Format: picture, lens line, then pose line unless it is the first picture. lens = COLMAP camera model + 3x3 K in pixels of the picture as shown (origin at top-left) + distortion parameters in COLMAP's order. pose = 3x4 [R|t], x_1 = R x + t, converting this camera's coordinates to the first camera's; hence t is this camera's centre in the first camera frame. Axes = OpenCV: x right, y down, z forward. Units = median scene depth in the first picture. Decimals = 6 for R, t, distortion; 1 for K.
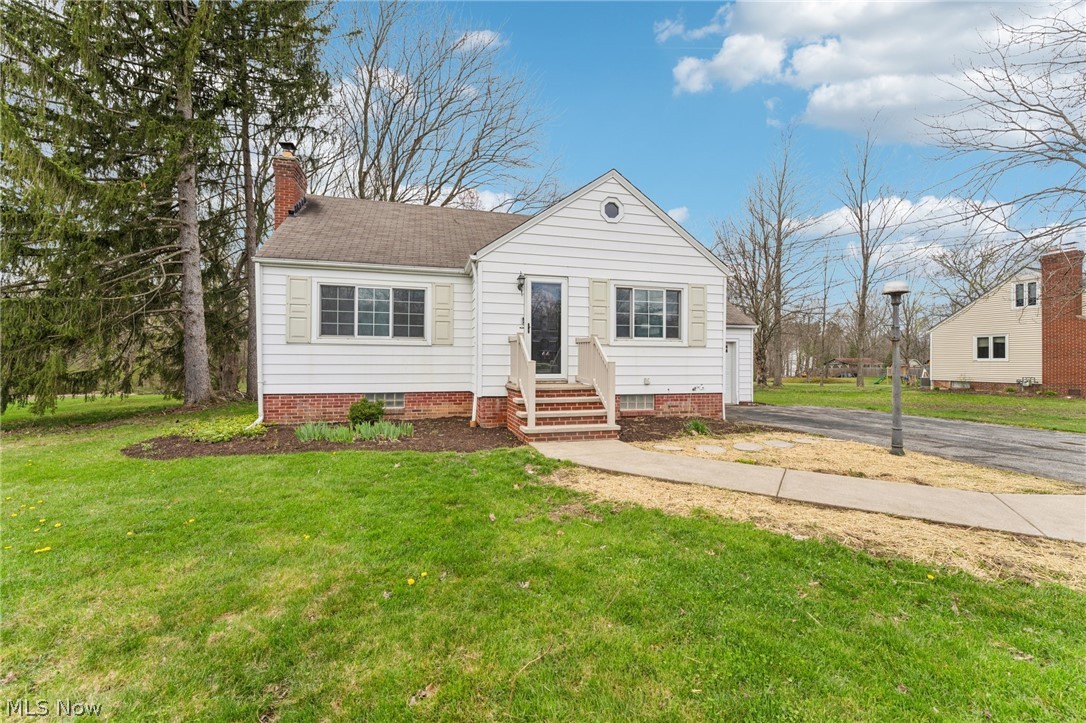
lens RADIAL K [[422.6, 0, 543.0], [0, 422.6, 361.5], [0, 0, 1]] dist [-0.000573, -0.000010]
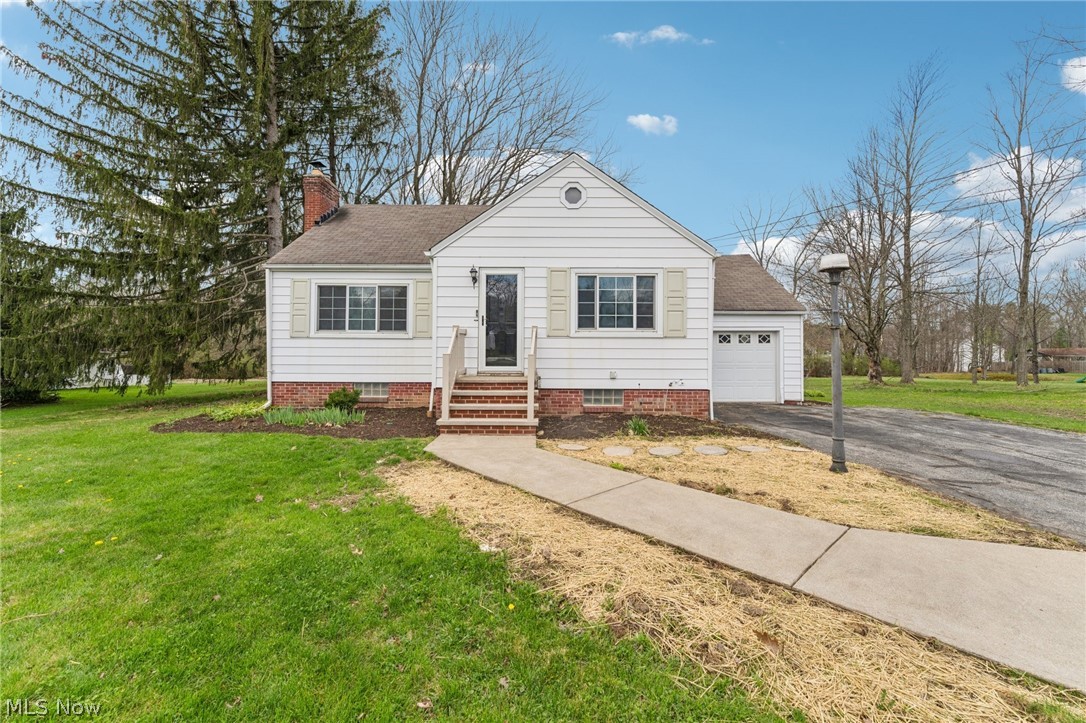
lens RADIAL K [[432.3, 0, 544.7], [0, 432.3, 345.3], [0, 0, 1]] dist [-0.000268, -0.000014]
pose [[0.965996, -0.003765, -0.258528, 0.352705], [-0.000515, 0.999864, -0.016485, -0.003112], [0.258555, 0.016058, 0.965863, 0.044213]]
